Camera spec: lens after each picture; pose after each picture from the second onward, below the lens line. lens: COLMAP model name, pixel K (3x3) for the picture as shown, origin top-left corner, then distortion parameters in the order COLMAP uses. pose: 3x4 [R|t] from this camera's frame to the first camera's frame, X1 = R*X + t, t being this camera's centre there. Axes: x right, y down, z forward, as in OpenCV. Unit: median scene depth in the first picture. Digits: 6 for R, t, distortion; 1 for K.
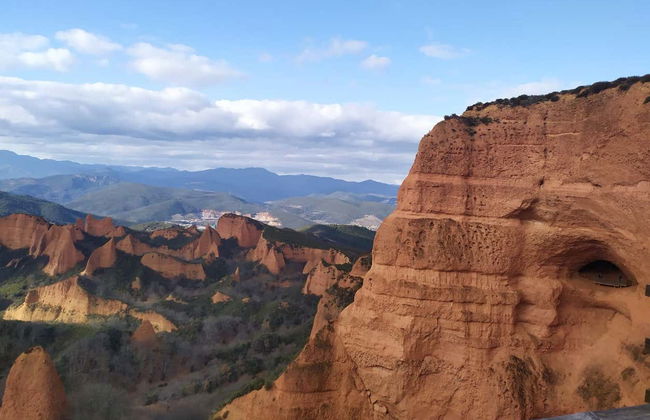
lens RADIAL K [[436.8, 0, 329.0], [0, 436.8, 203.6], [0, 0, 1]] dist [0.036402, -0.017525]
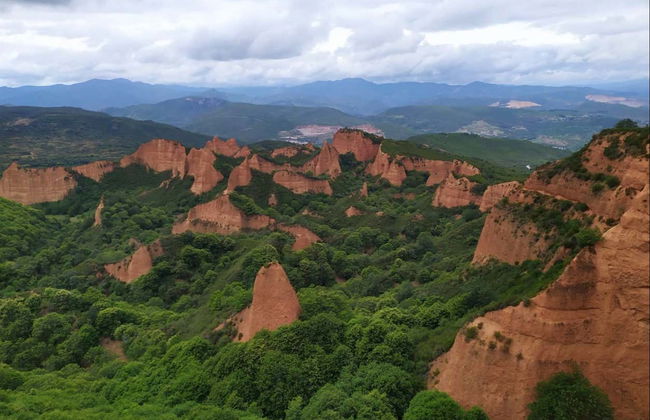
lens RADIAL K [[436.8, 0, 325.4], [0, 436.8, 207.1], [0, 0, 1]] dist [0.036402, -0.017525]
pose [[0.983413, -0.022620, -0.179962, -0.115366], [0.060539, 0.976229, 0.208114, -0.016321], [0.170977, -0.215557, 0.961406, -0.013821]]
